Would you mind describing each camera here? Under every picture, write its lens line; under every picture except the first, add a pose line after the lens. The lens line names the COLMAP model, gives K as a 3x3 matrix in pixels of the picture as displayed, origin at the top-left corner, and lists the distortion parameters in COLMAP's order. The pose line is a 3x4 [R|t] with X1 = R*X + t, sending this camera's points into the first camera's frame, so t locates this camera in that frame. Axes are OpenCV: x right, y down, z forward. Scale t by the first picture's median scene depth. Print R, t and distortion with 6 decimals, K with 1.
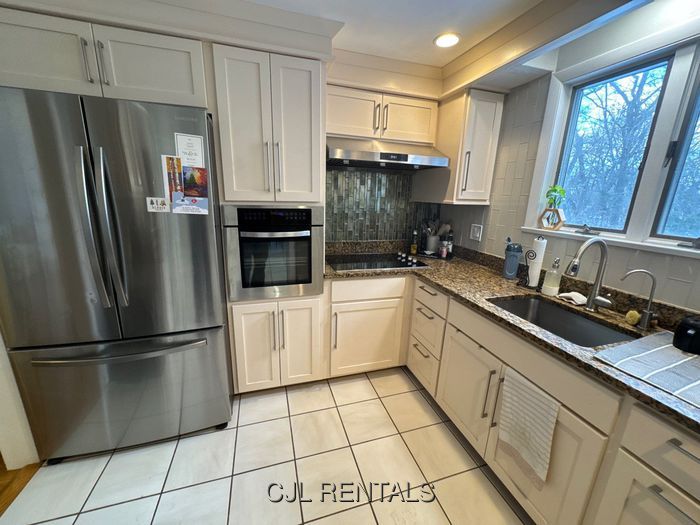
lens RADIAL K [[279.3, 0, 350.6], [0, 279.3, 263.0], [0, 0, 1]] dist [-0.000952, -0.000003]
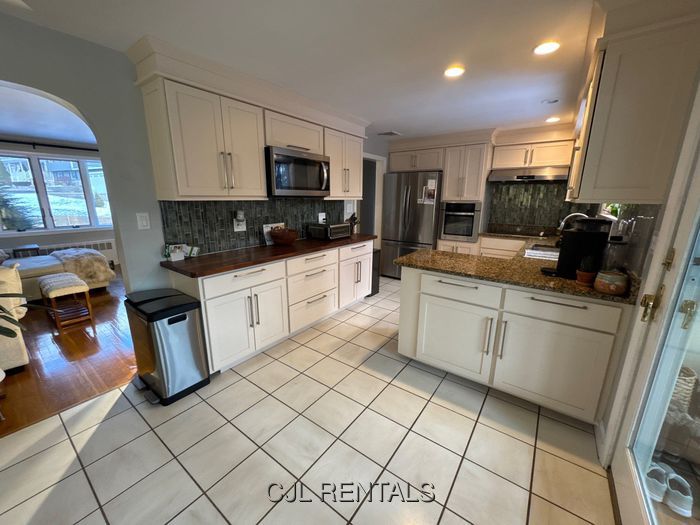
lens RADIAL K [[278.3, 0, 349.0], [0, 278.3, 262.7], [0, 0, 1]] dist [0.001163, 0.000306]
pose [[0.588535, 0.157793, -0.792923, 1.083229], [-0.185411, 0.980972, 0.057597, 0.331200], [0.786924, 0.113119, 0.606593, -1.112562]]
